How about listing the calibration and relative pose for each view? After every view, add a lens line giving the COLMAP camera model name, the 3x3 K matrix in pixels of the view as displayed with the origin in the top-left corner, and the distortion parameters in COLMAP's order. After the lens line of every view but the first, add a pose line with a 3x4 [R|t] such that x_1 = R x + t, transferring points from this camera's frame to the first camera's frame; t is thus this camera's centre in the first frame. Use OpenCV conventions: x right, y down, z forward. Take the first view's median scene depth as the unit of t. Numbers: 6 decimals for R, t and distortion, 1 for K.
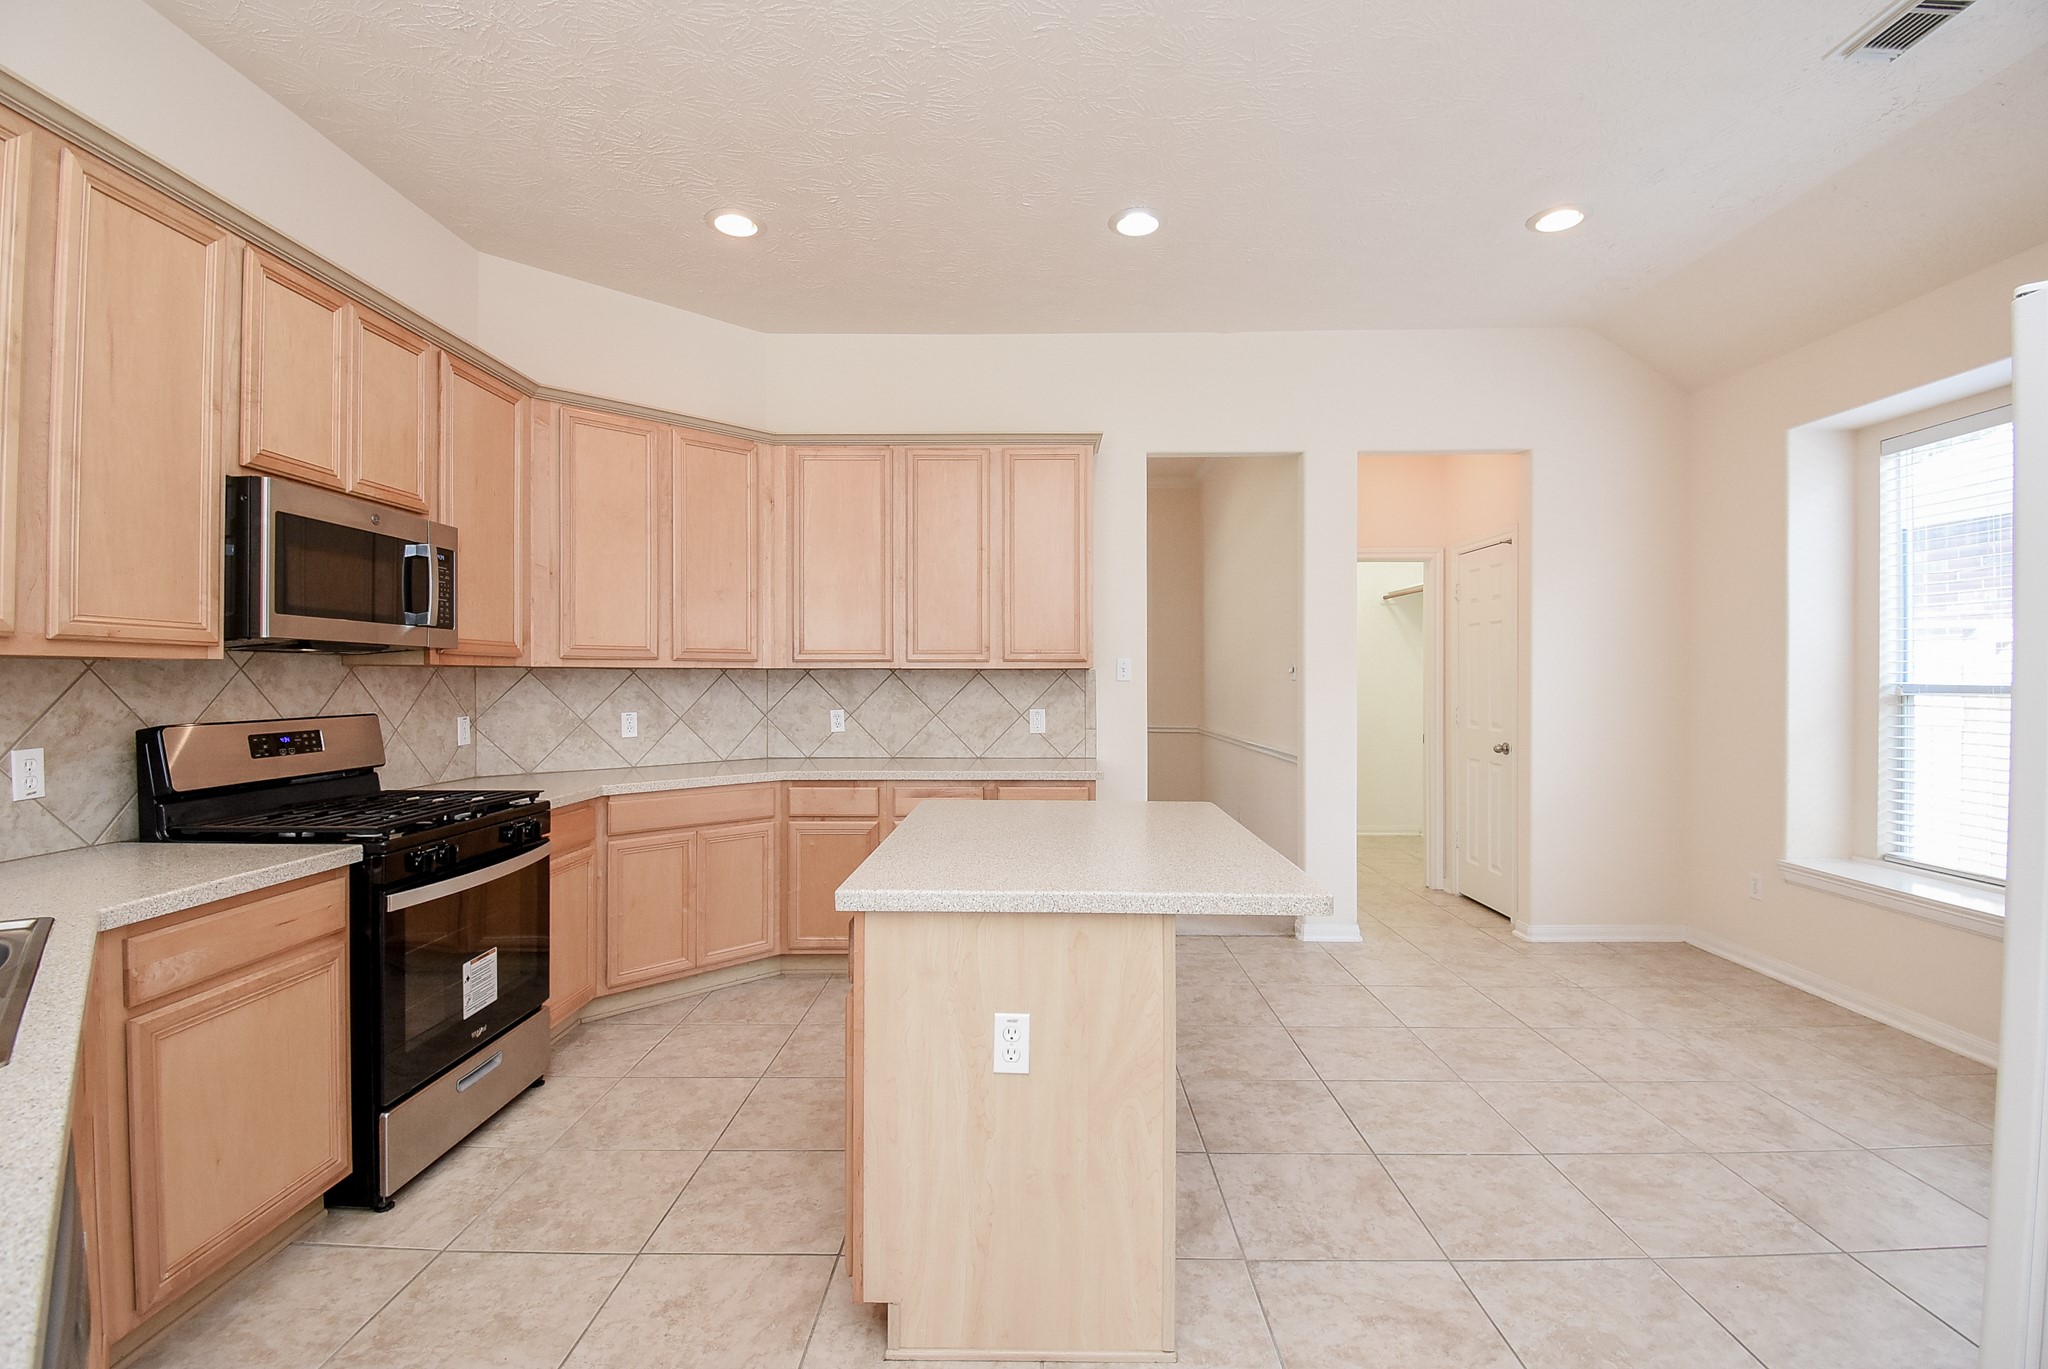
lens RADIAL K [[906.9, 0, 1022.0], [0, 906.9, 674.2], [0, 0, 1]] dist [0.021994, -0.024777]
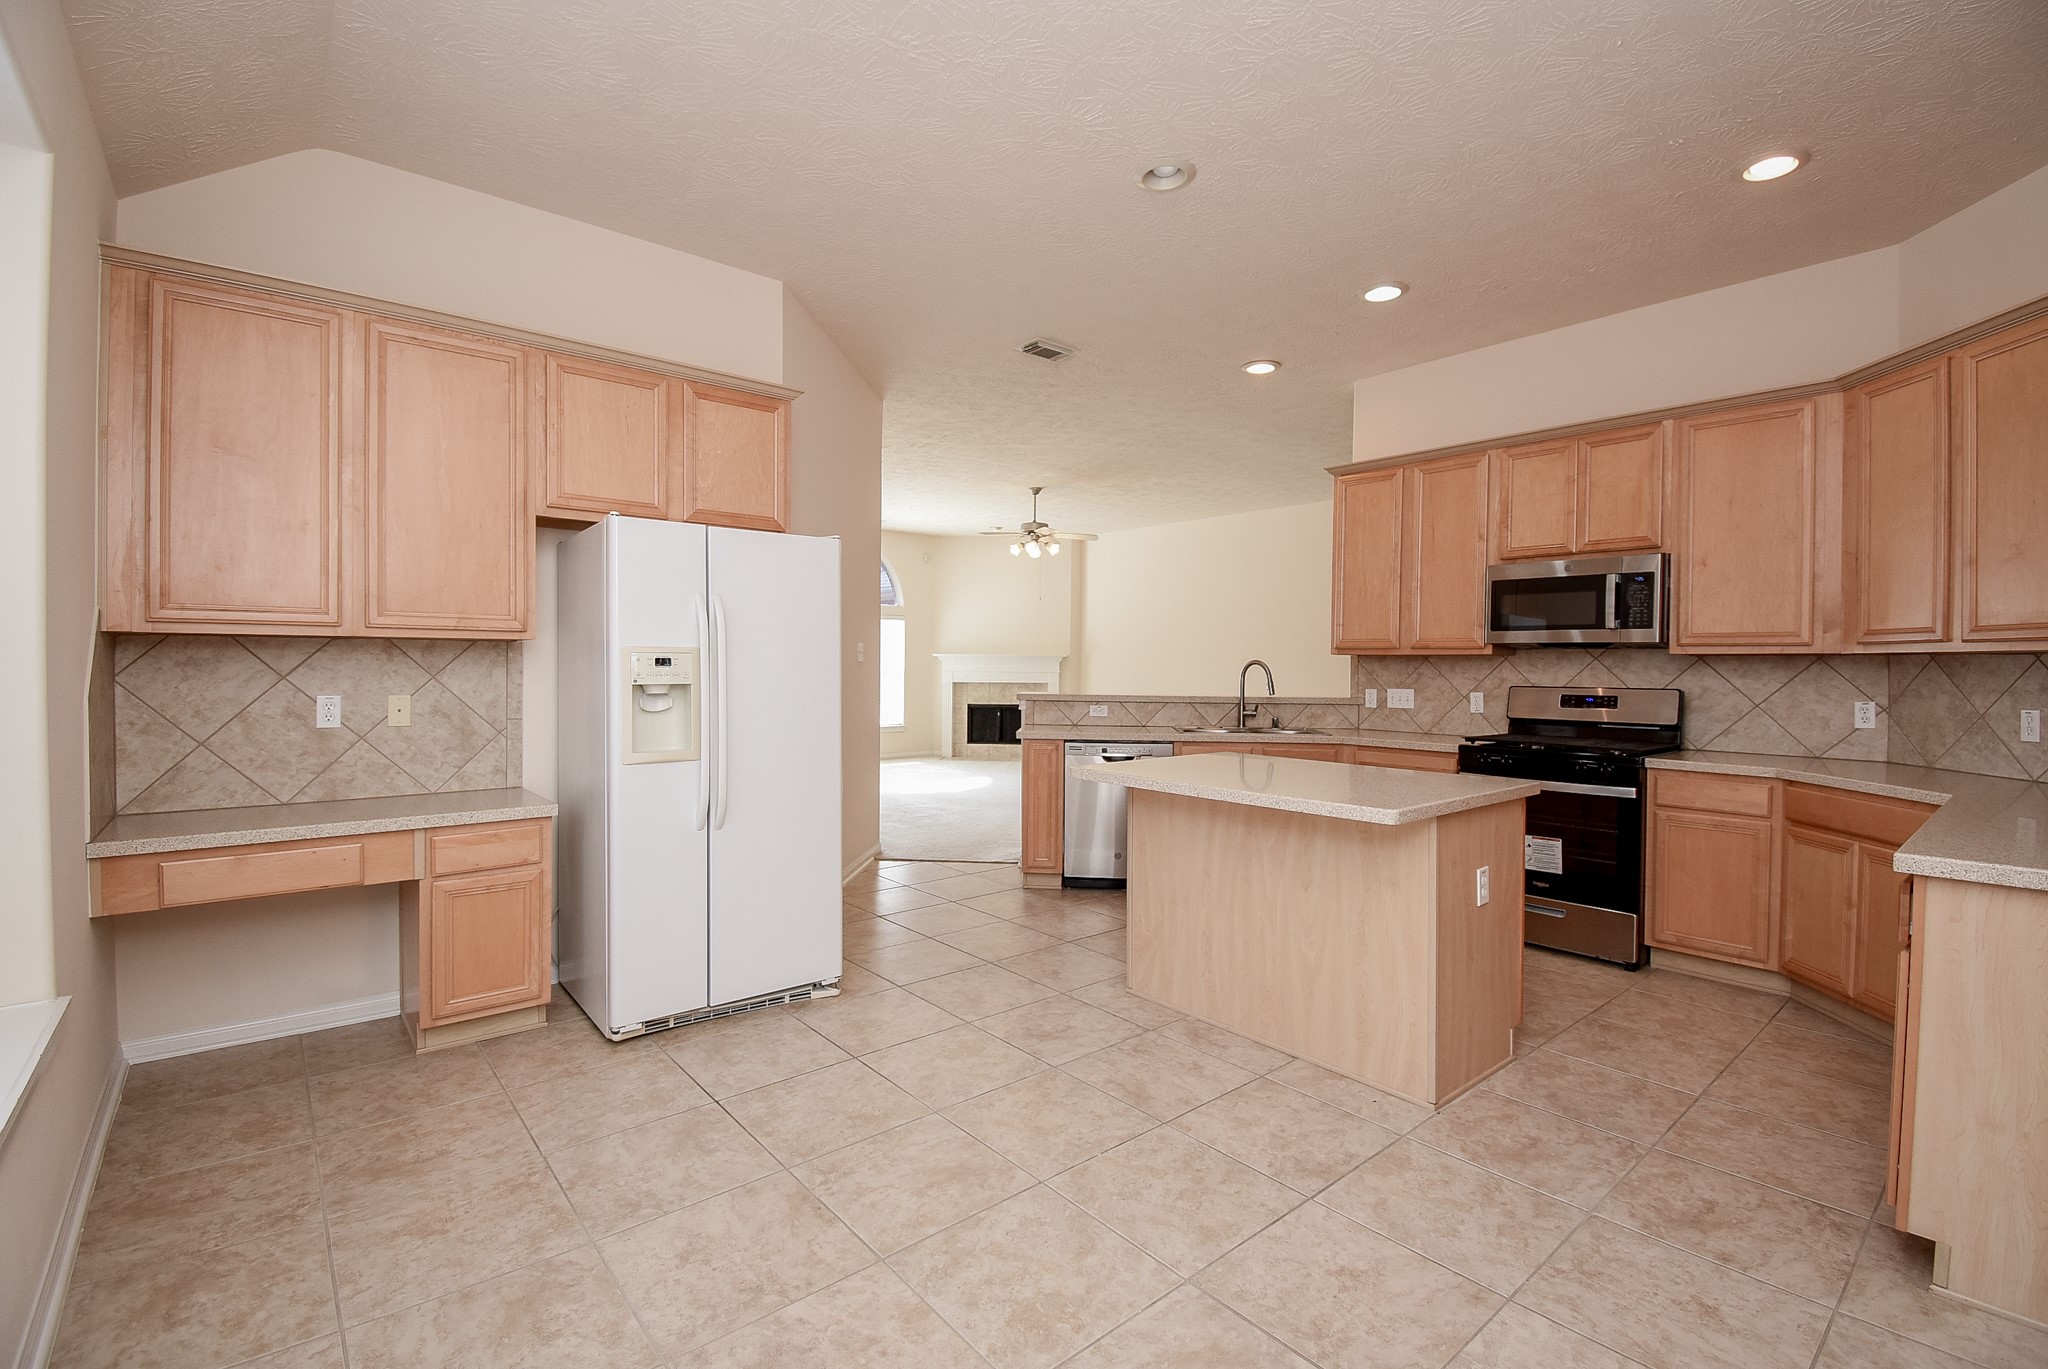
lens RADIAL K [[906.9, 0, 1022.0], [0, 906.9, 674.2], [0, 0, 1]] dist [0.021994, -0.024777]
pose [[-0.755693, -0.001030, -0.654925, 1.037655], [-0.007214, 0.999951, 0.006752, 0.018602], [0.654886, 0.009828, -0.755664, 1.468605]]
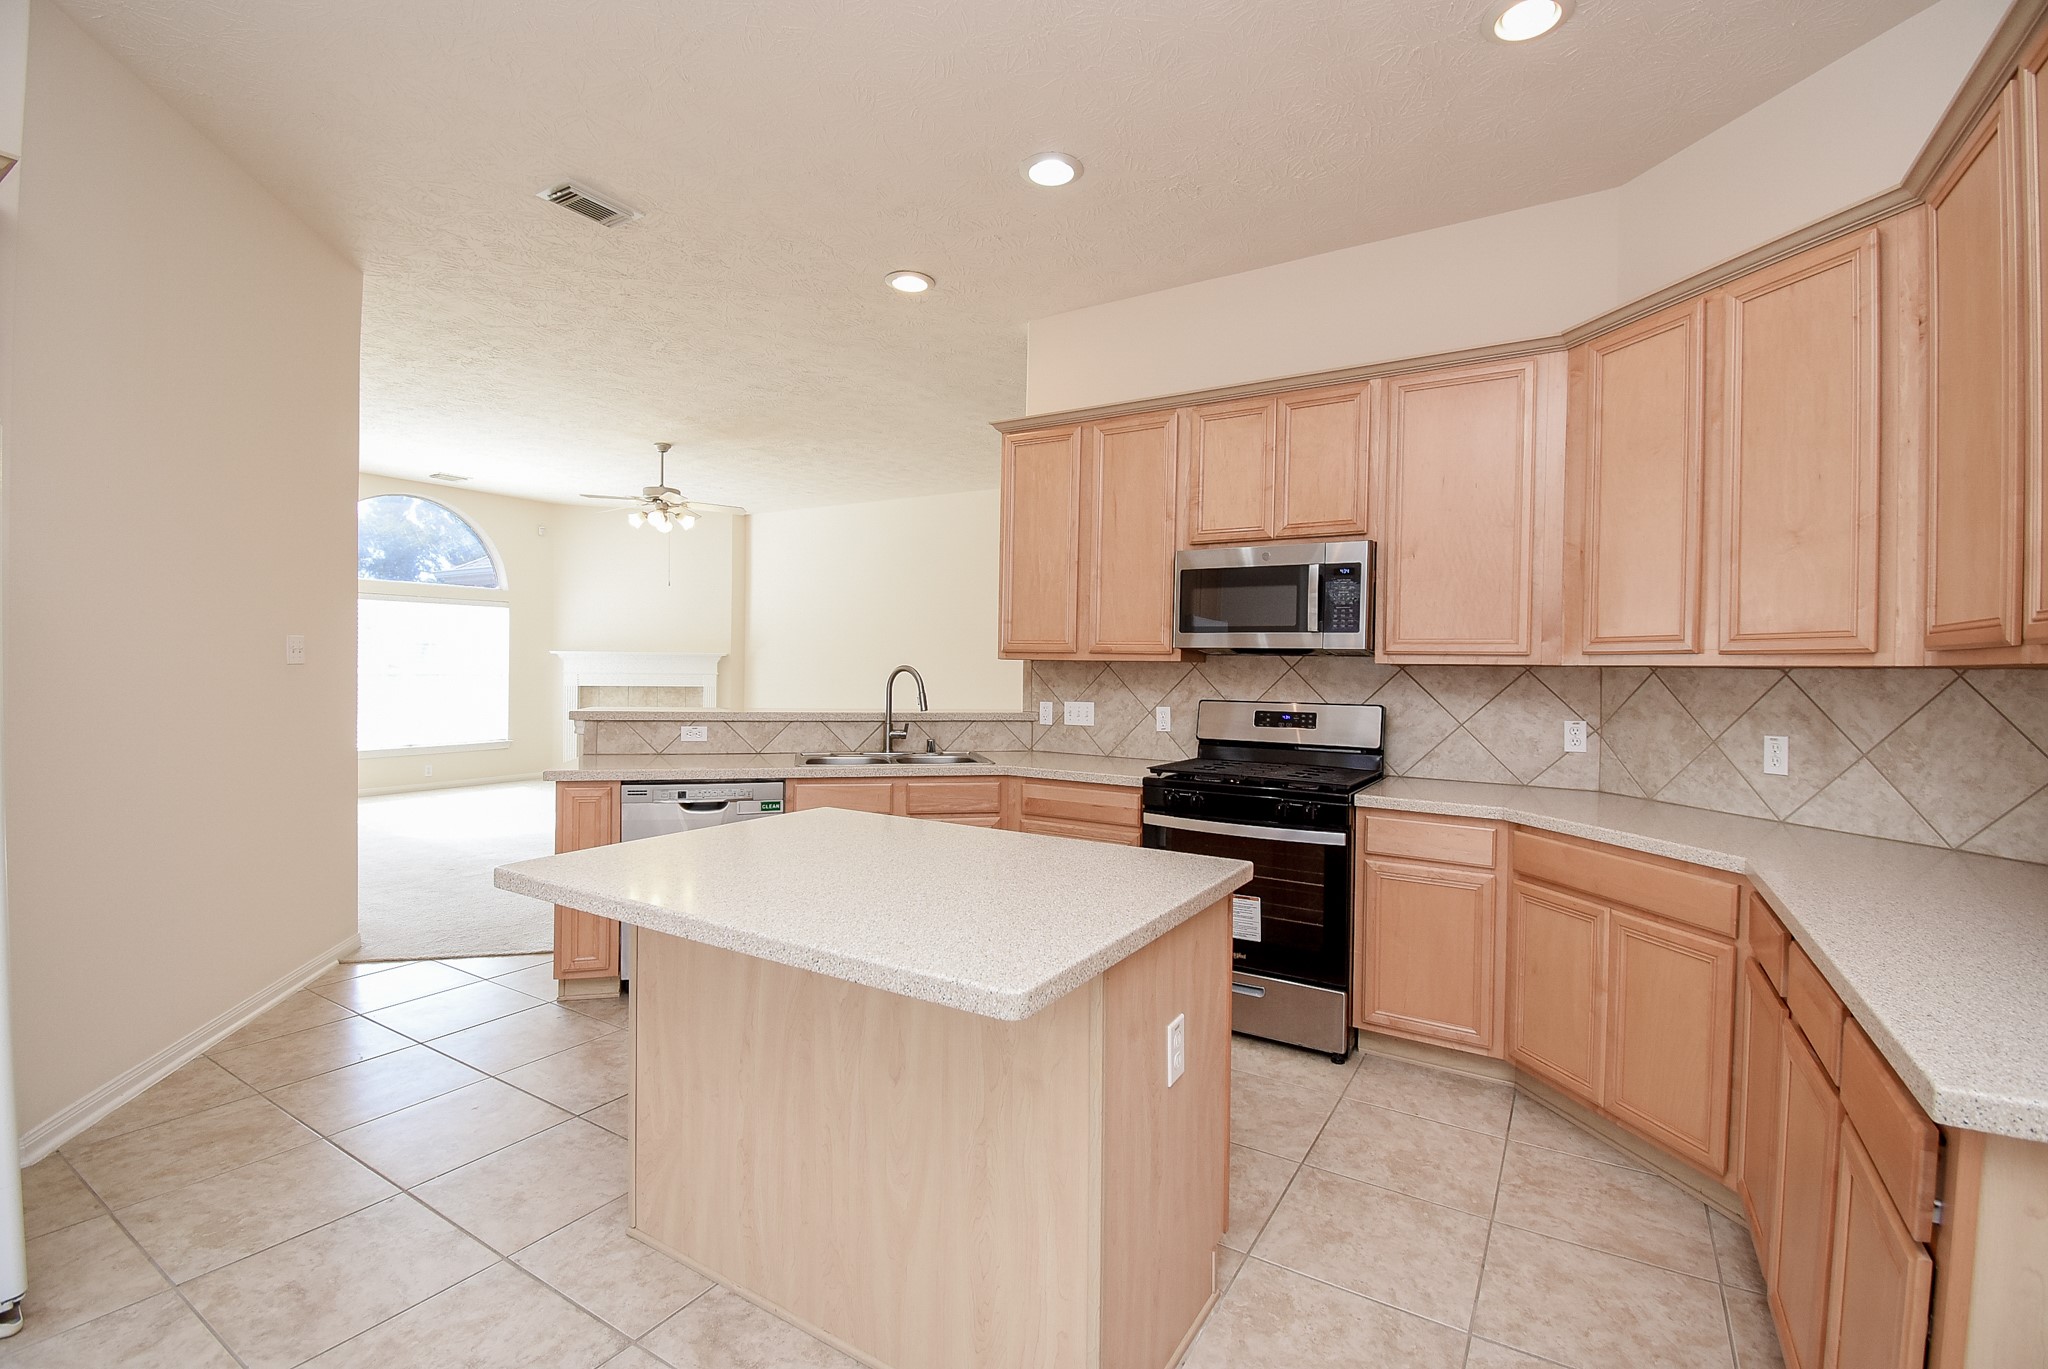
lens RADIAL K [[906.9, 0, 1022.0], [0, 906.9, 674.2], [0, 0, 1]] dist [0.021994, -0.024777]
pose [[-0.518022, -0.001441, -0.855366, 0.573702], [-0.012123, 0.999911, 0.005658, 0.001853], [0.855282, 0.013300, -0.517993, 1.270181]]
